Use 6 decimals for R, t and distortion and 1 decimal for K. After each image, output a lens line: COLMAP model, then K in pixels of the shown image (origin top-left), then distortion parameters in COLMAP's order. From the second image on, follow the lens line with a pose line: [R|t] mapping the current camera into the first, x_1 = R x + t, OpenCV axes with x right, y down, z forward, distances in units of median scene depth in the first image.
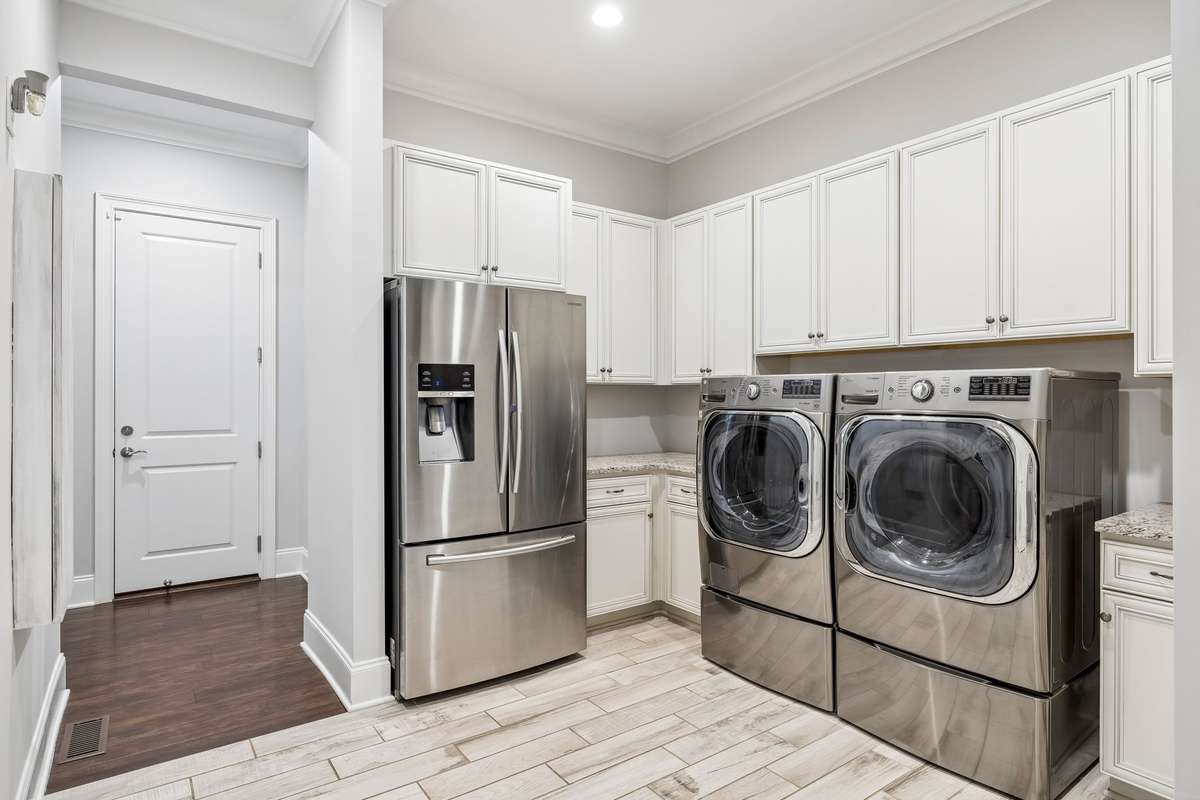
lens RADIAL K [[666.7, 0, 601.1], [0, 666.7, 392.6], [0, 0, 1]] dist [-0.004505, -0.001292]
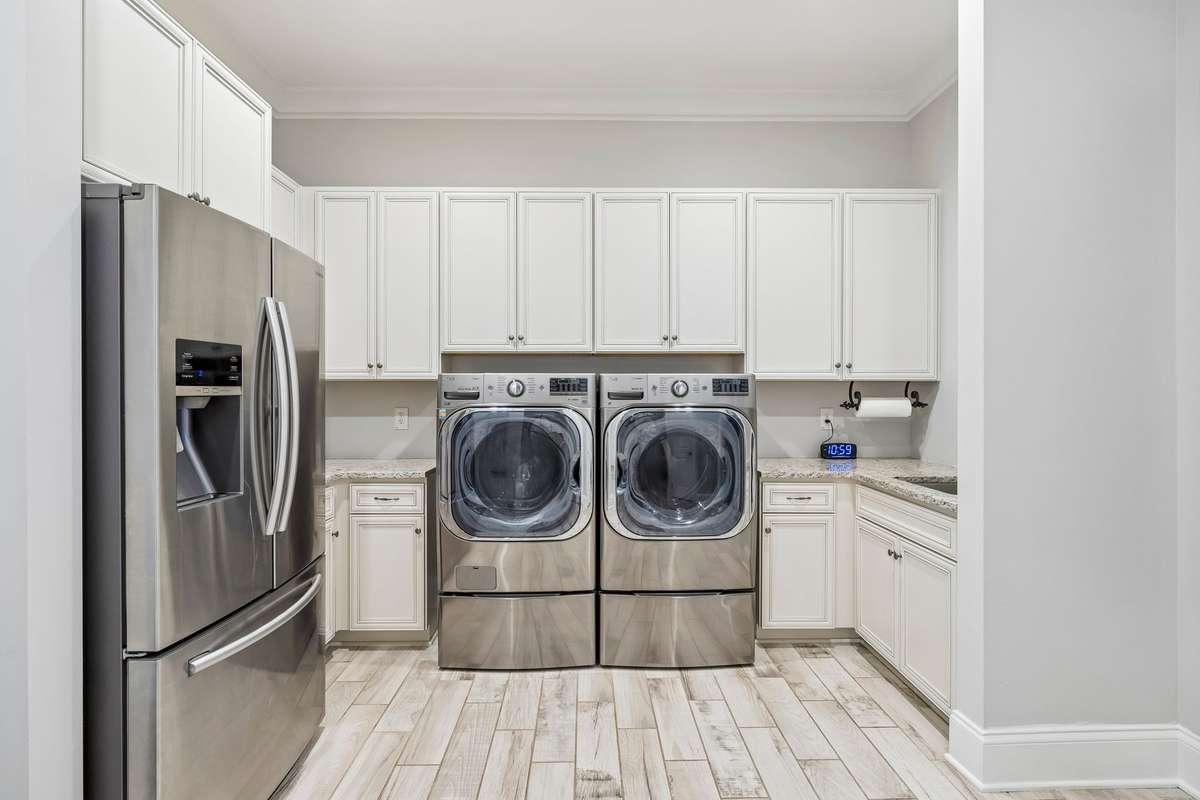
lens RADIAL K [[600.5, 0, 605.0], [0, 600.5, 393.2], [0, 0, 1]] dist [-0.002280, -0.000294]
pose [[0.559797, -0.001980, 0.828627, -0.495681], [-0.001716, 0.999992, 0.003549, 0.001774], [-0.828628, -0.003409, 0.559789, 0.387618]]
